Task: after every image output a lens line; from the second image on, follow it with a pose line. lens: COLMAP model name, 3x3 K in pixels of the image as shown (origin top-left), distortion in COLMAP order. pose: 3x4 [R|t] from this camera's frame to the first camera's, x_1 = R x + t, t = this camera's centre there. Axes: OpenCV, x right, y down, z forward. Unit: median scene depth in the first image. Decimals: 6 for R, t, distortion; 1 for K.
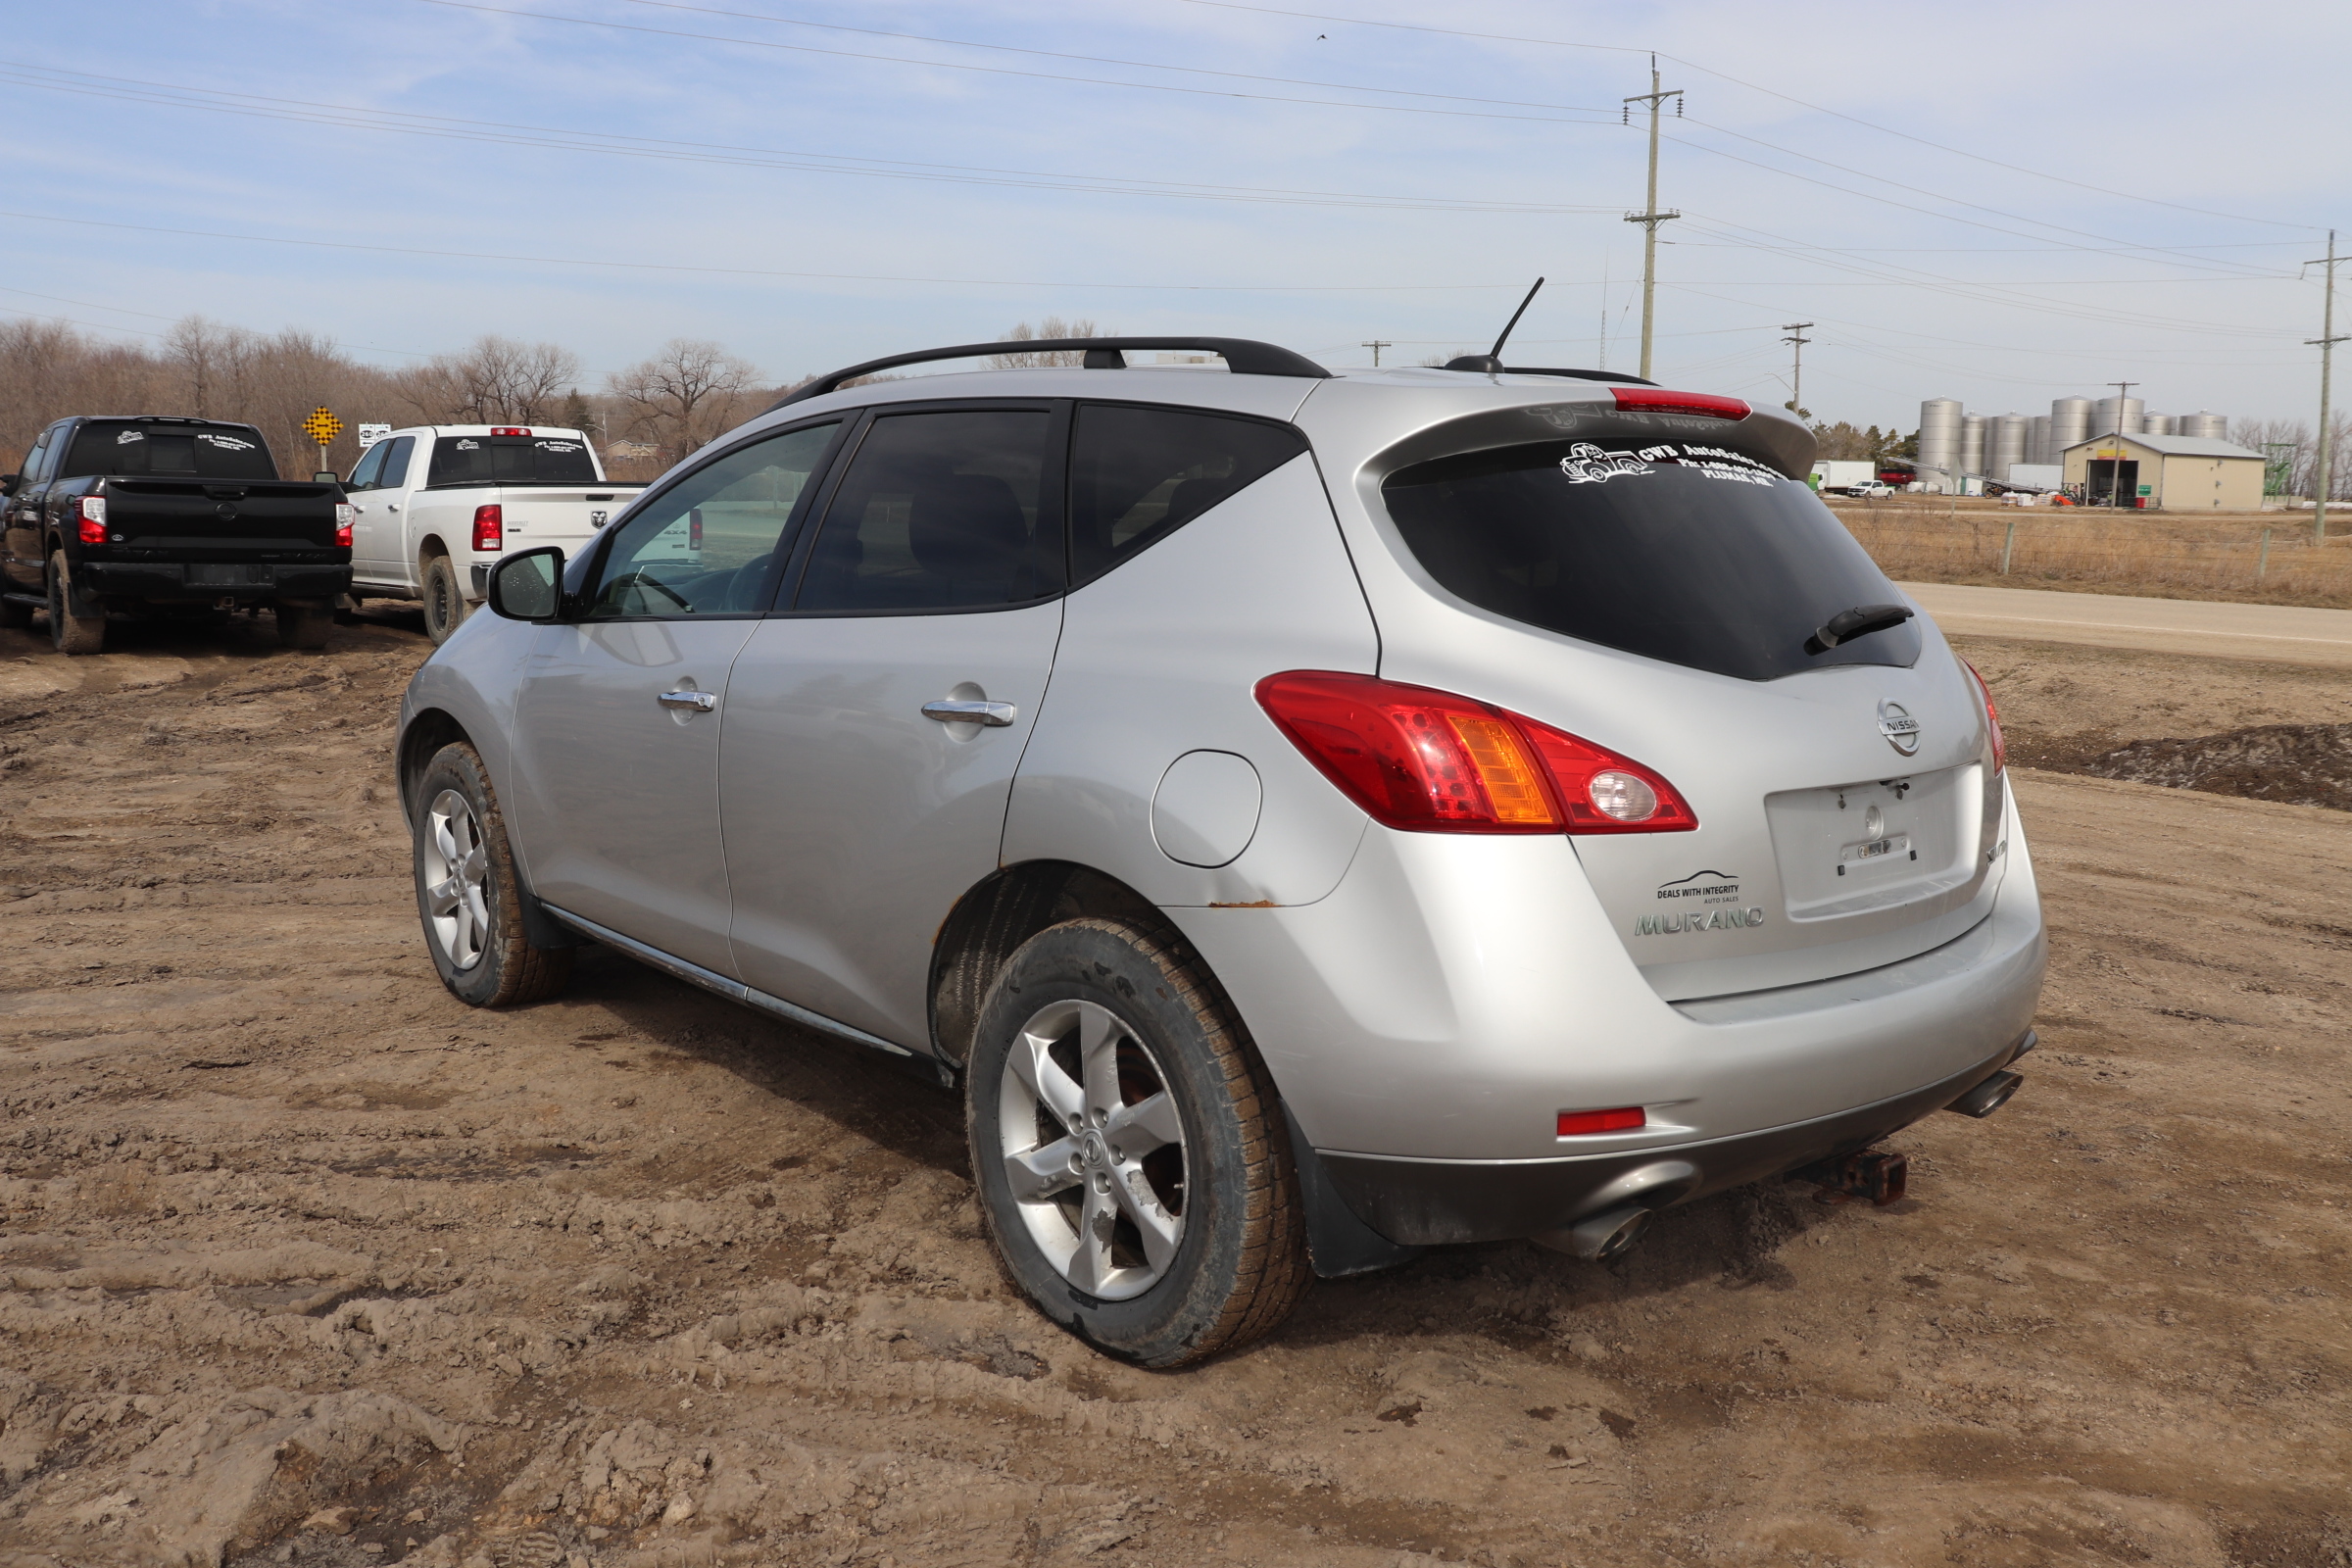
lens RADIAL K [[1981.6, 0, 1176.0], [0, 1981.6, 784.0], [0, 0, 1]] dist [-0.154529, 0.145189]
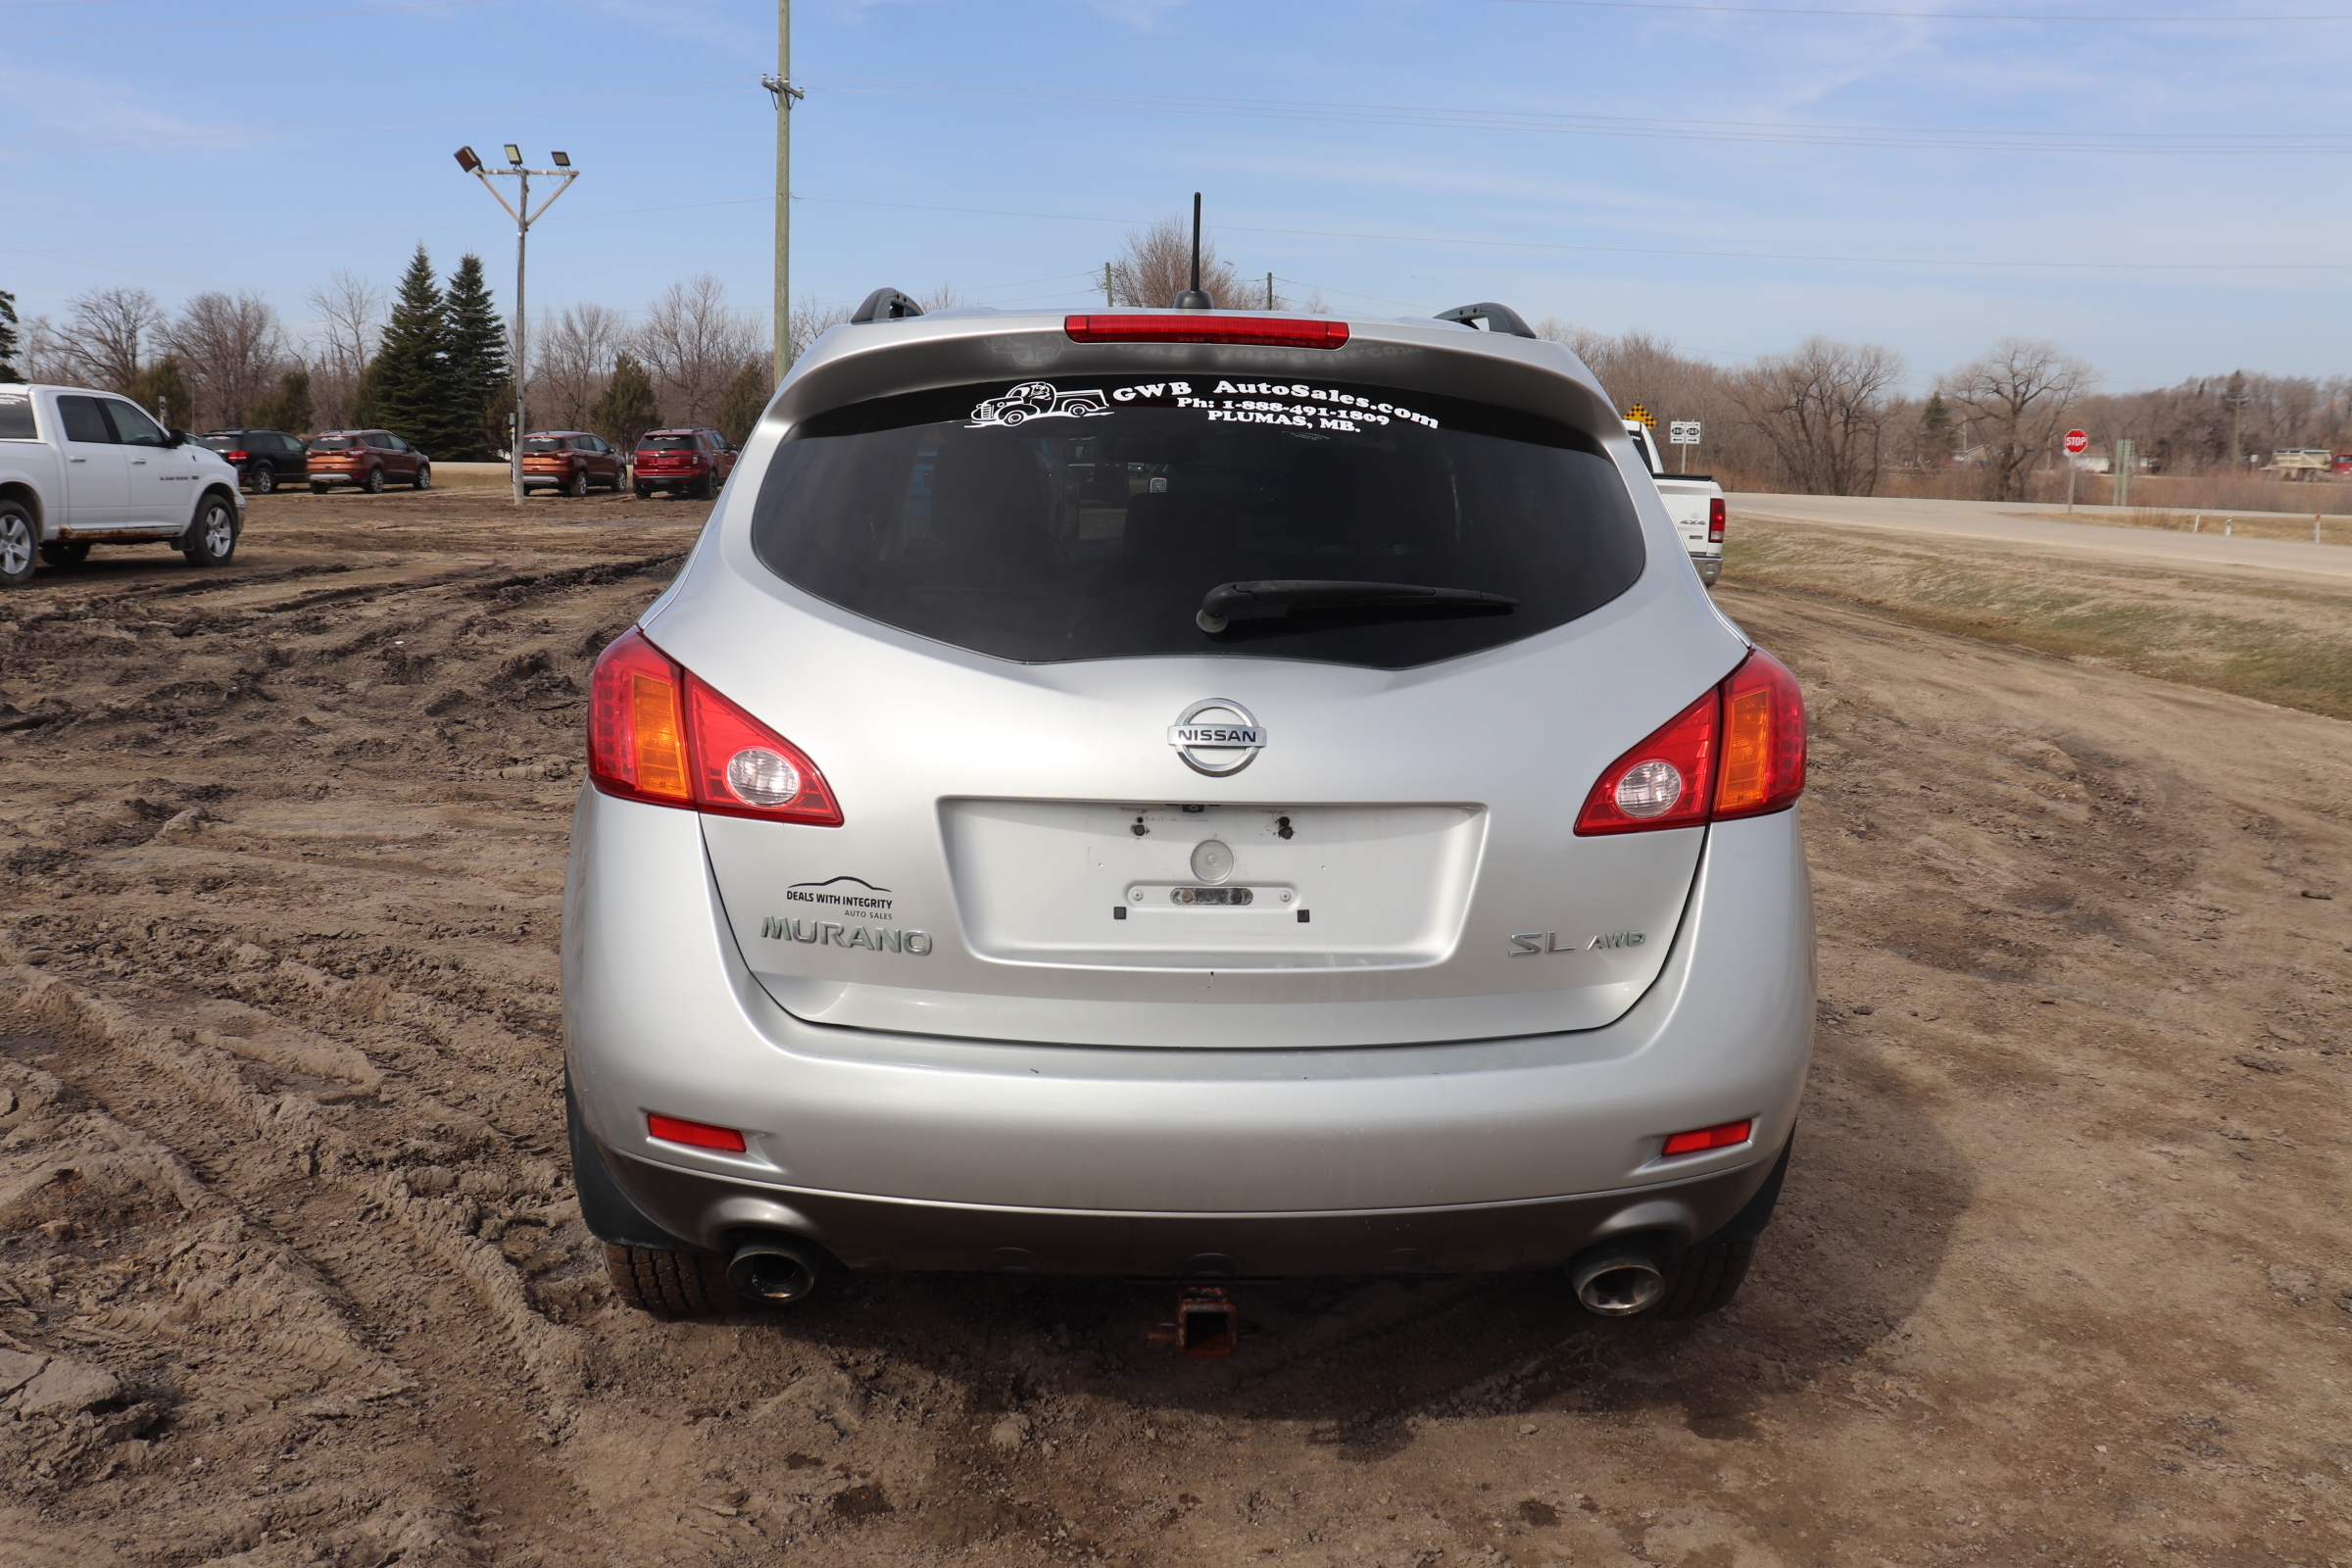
lens RADIAL K [[1968.8, 0, 1176.0], [0, 1968.8, 784.0], [0, 0, 1]] dist [-0.147223, 0.142226]
pose [[0.787732, 0.101462, -0.607605, 0.786725], [-0.101198, 0.994256, 0.034830, -0.034913], [0.607649, 0.034051, 0.793475, 0.362264]]
